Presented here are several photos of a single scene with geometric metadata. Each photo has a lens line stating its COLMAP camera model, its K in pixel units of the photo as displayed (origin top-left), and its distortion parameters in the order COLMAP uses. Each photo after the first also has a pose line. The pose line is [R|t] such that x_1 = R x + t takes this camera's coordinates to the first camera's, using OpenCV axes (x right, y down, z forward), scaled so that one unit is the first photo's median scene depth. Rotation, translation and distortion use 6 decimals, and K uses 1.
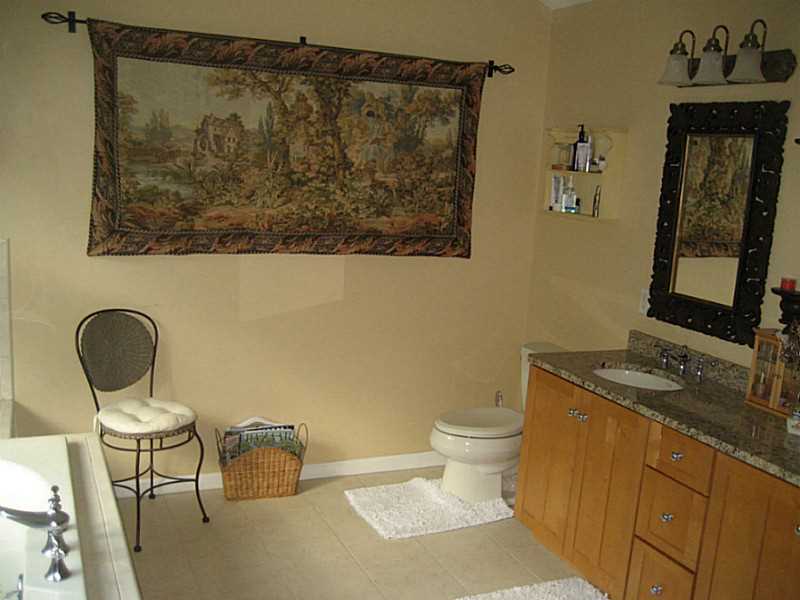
lens RADIAL K [[831.5, 0, 402.8], [0, 831.5, 303.6], [0, 0, 1]] dist [-0.158129, 0.213711]
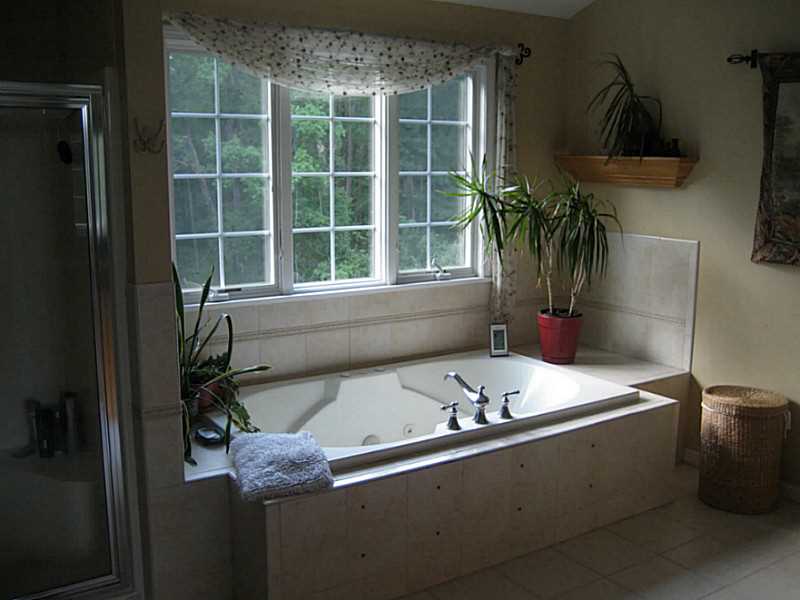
lens RADIAL K [[831.5, 0, 402.8], [0, 831.5, 303.6], [0, 0, 1]] dist [-0.158129, 0.213711]
pose [[0.159743, 0.108518, -0.981176, 0.662585], [-0.165927, 0.982750, 0.081678, -0.012910], [0.973114, 0.149756, 0.174994, 0.340742]]
